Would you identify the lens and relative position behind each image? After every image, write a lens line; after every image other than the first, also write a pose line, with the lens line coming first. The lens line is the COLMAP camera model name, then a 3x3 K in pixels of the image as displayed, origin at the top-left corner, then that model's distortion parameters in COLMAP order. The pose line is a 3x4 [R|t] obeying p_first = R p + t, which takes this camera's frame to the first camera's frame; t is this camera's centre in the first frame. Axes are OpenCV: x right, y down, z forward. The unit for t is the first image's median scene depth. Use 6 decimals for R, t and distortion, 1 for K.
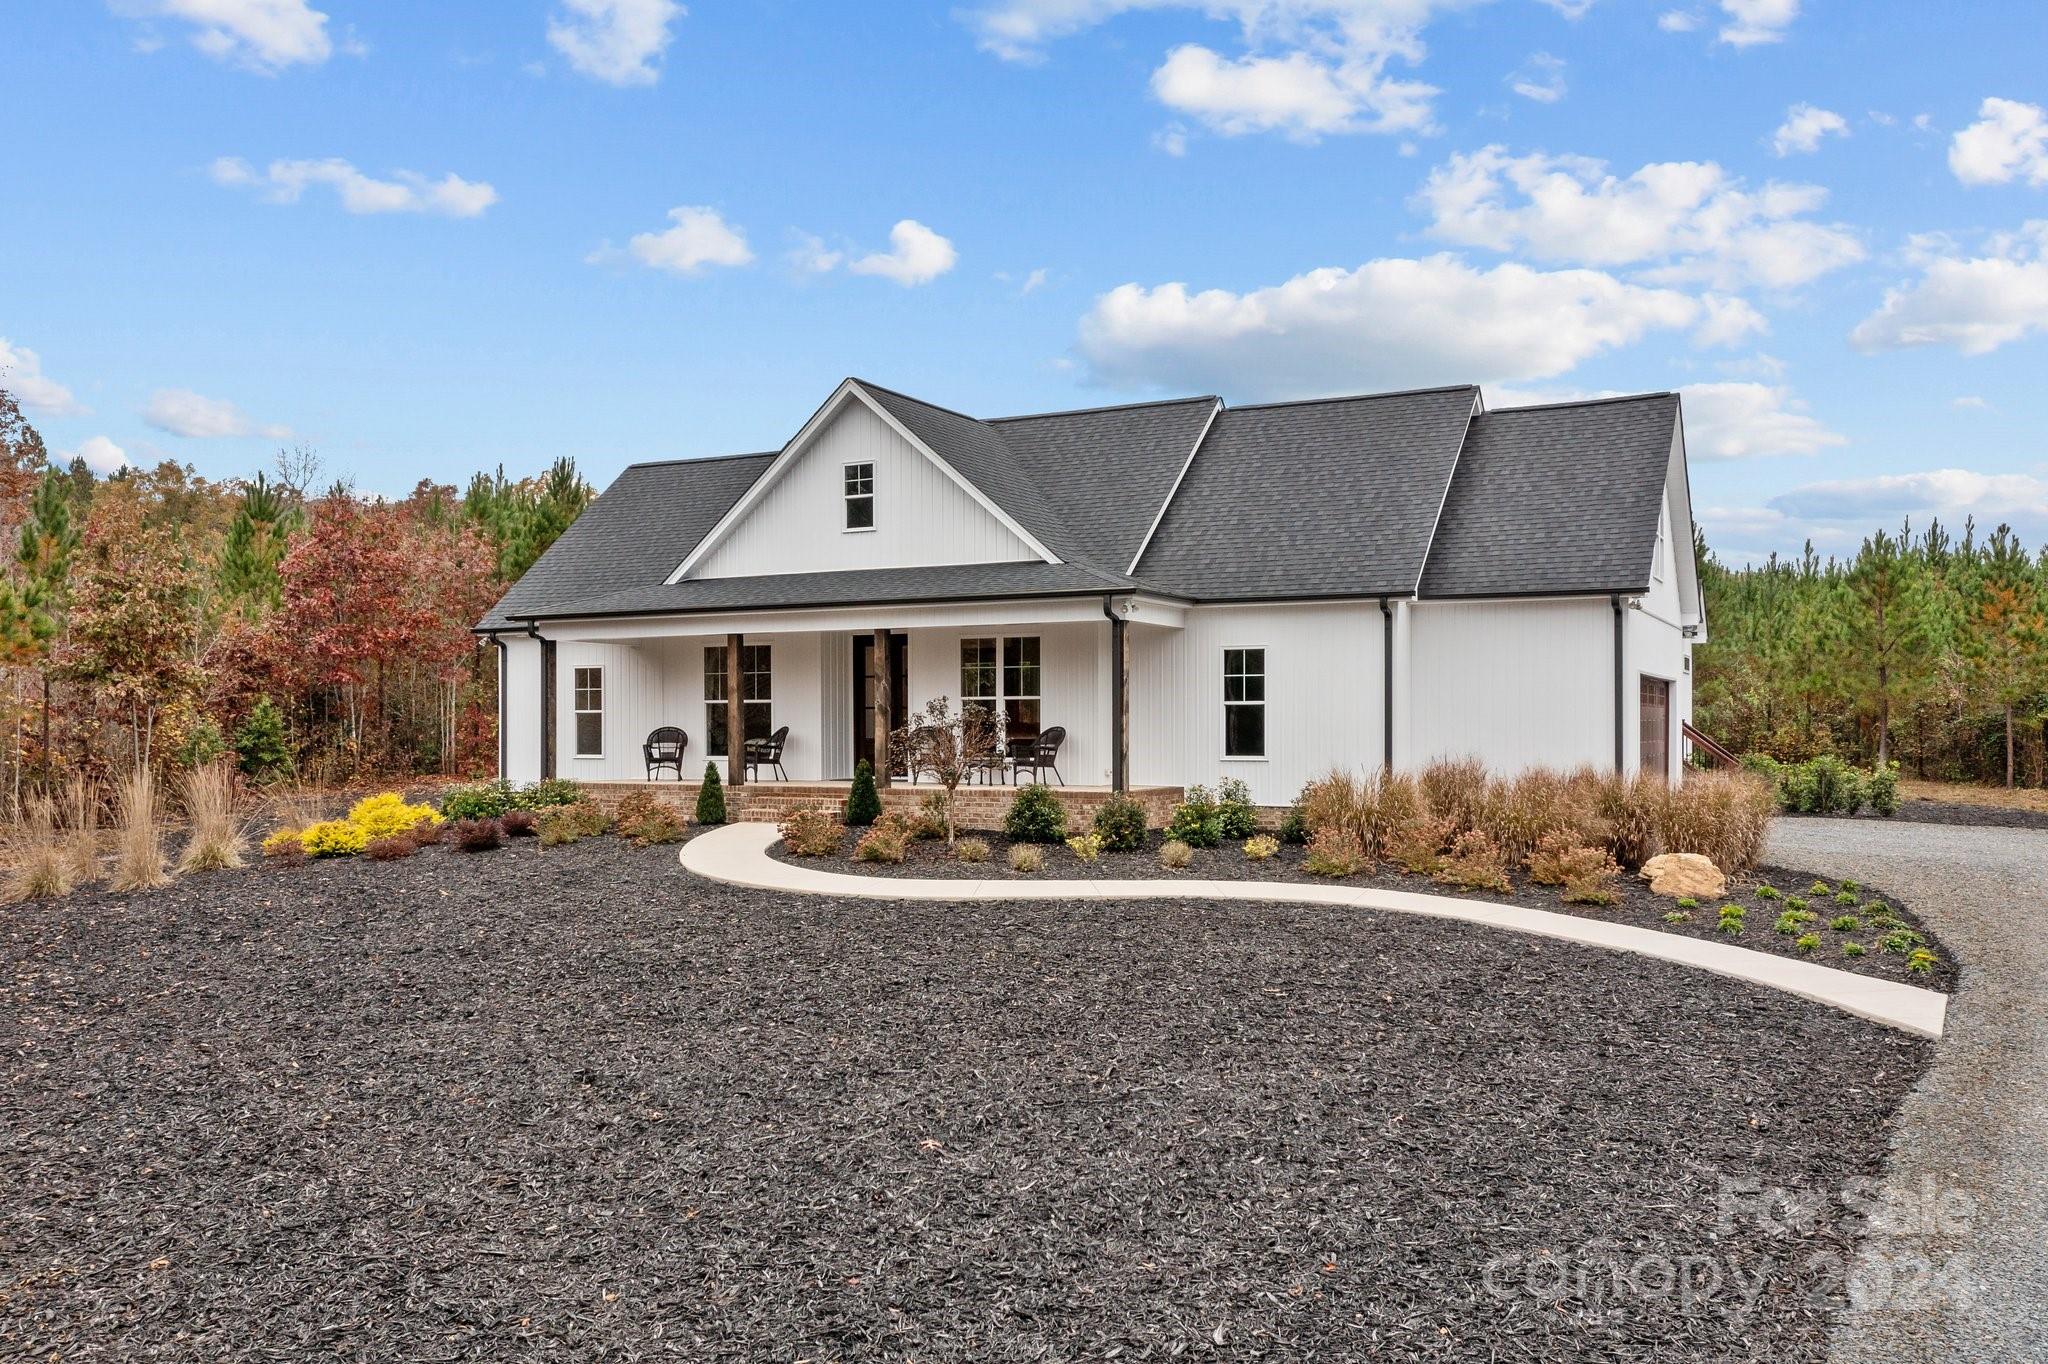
lens RADIAL K [[1648.9, 0, 1020.2], [0, 1648.9, 745.6], [0, 0, 1]] dist [-0.002150, 0.003382]
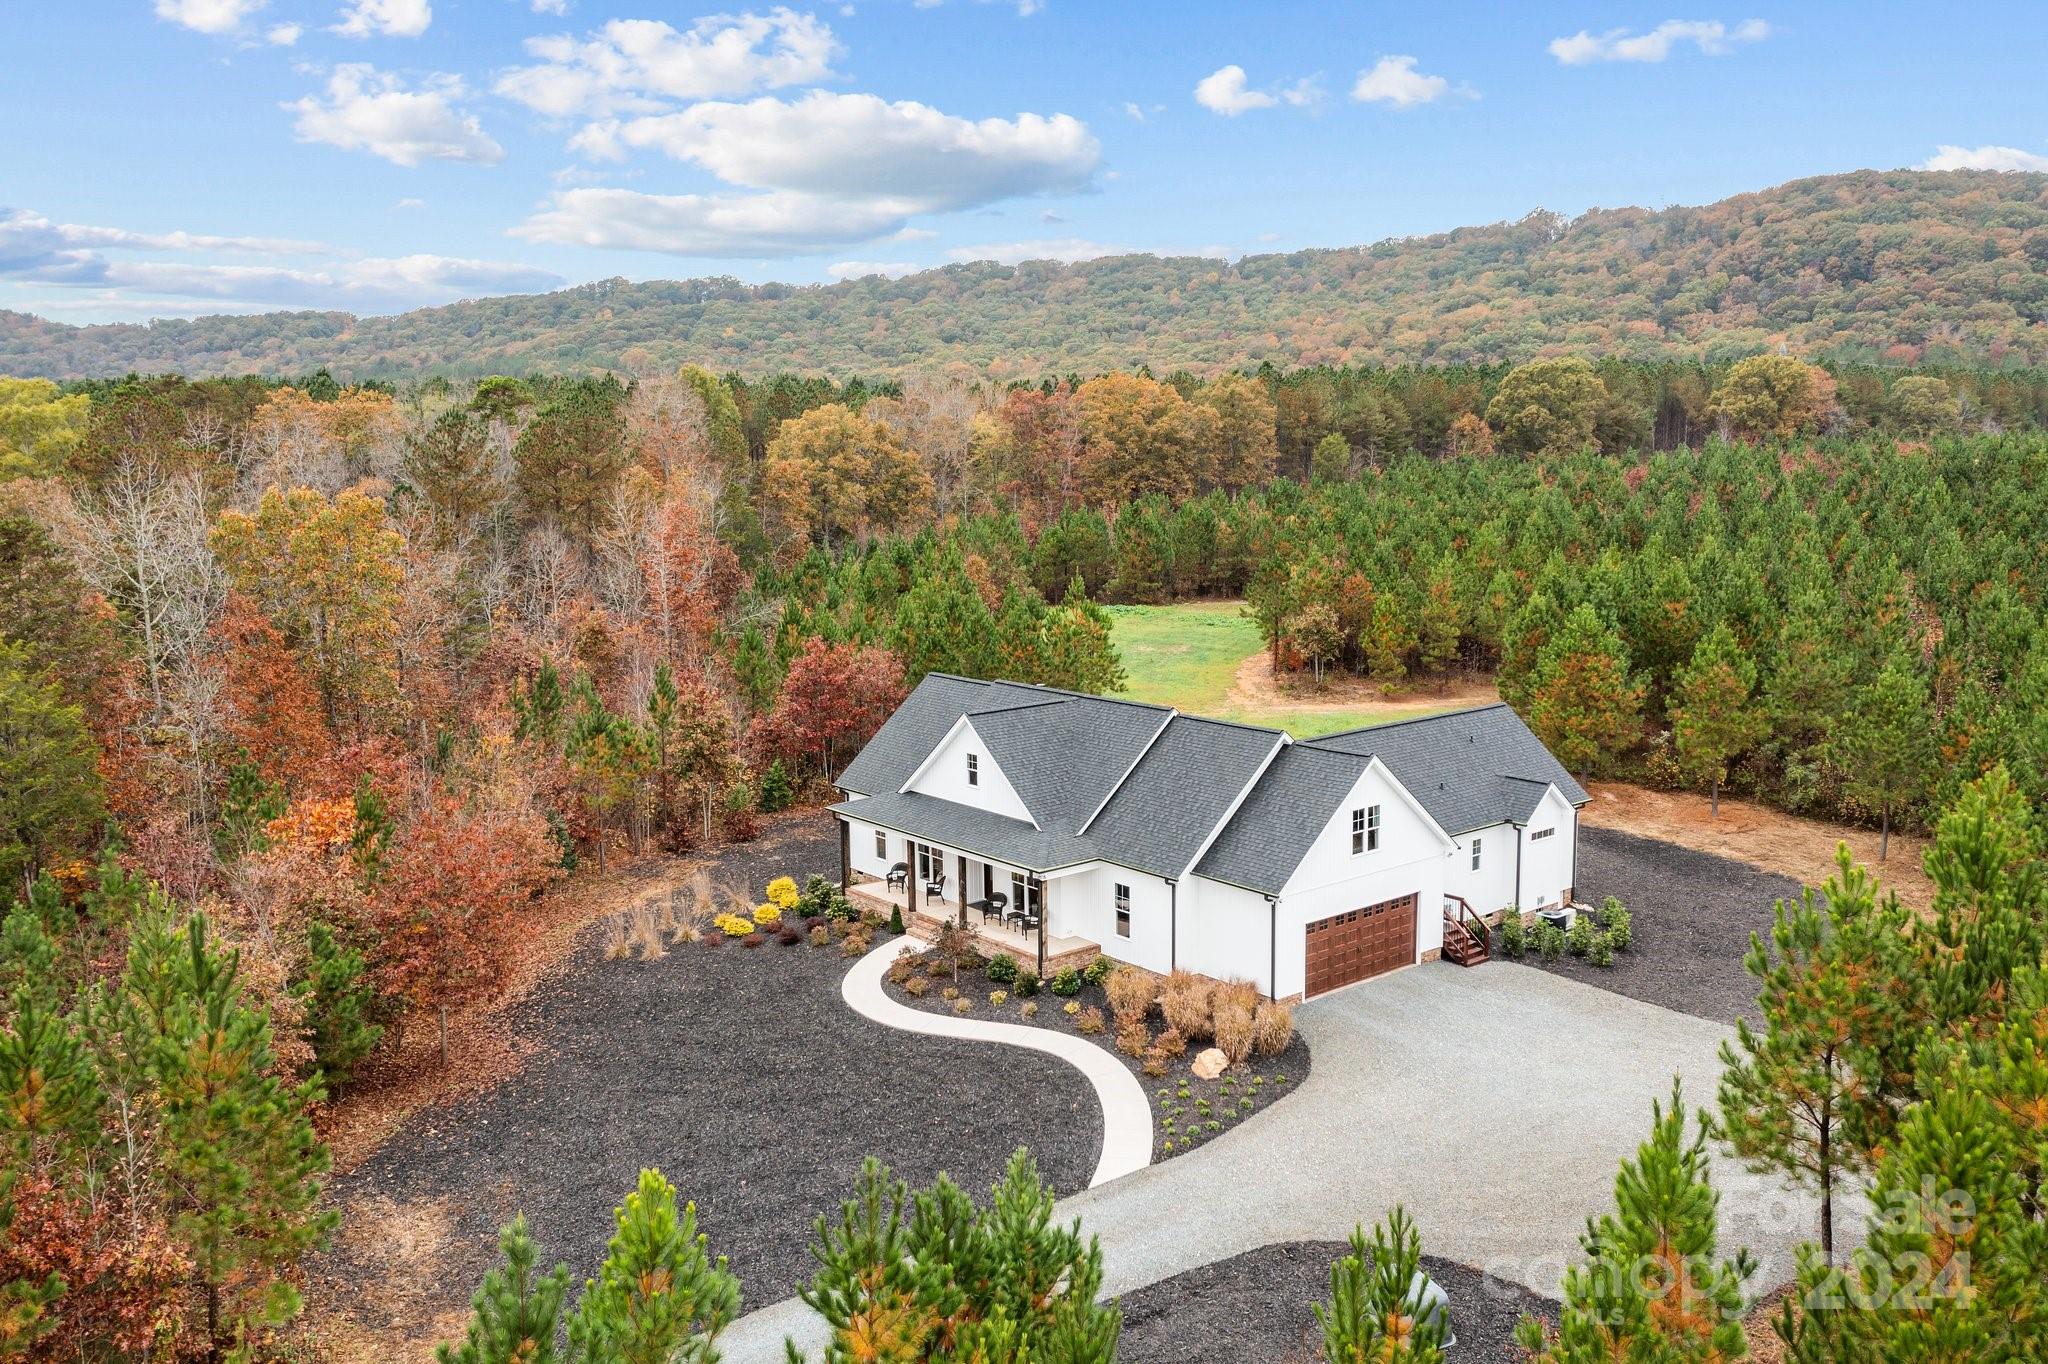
lens RADIAL K [[1593.7, 0, 1024.0], [0, 1593.7, 682.0], [0, 0, 1]] dist [-0.006376, 0.002930]
pose [[0.917804, 0.049046, -0.393993, 0.732995], [-0.000010, 0.992344, 0.123507, -0.510553], [0.397034, -0.113351, 0.910777, -0.726540]]
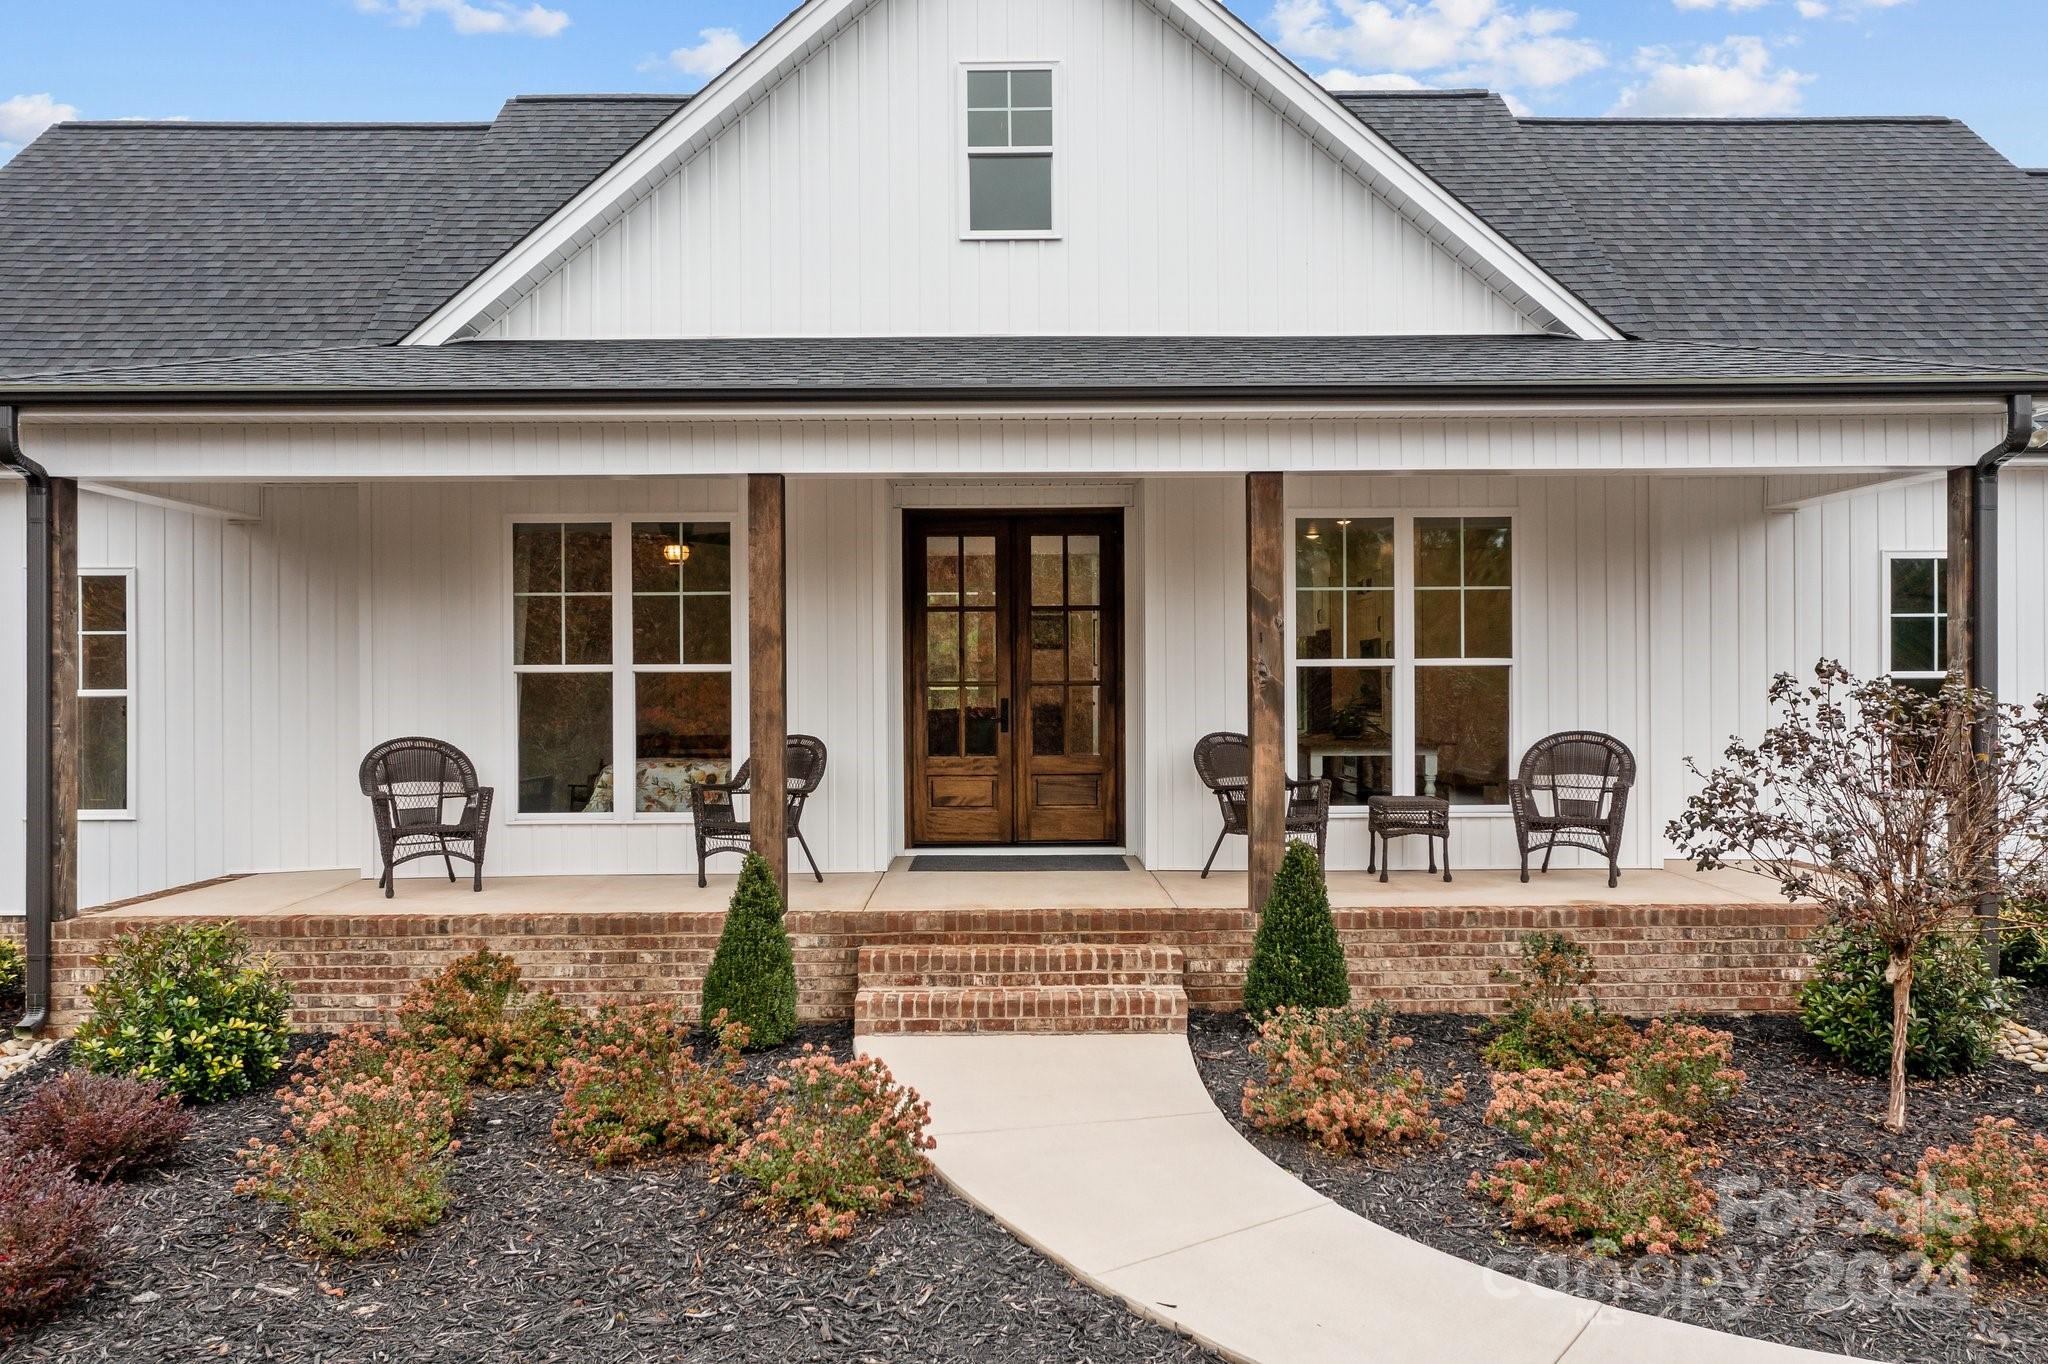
lens RADIAL K [[1585.9, 0, 1023.6], [0, 1585.9, 694.2], [0, 0, 1]] dist [0.004323, -0.001030]
pose [[0.887985, -0.006550, 0.459825, -0.281410], [0.009243, 0.999951, -0.003605, -0.020250], [-0.459779, 0.007451, 0.888002, 0.688622]]
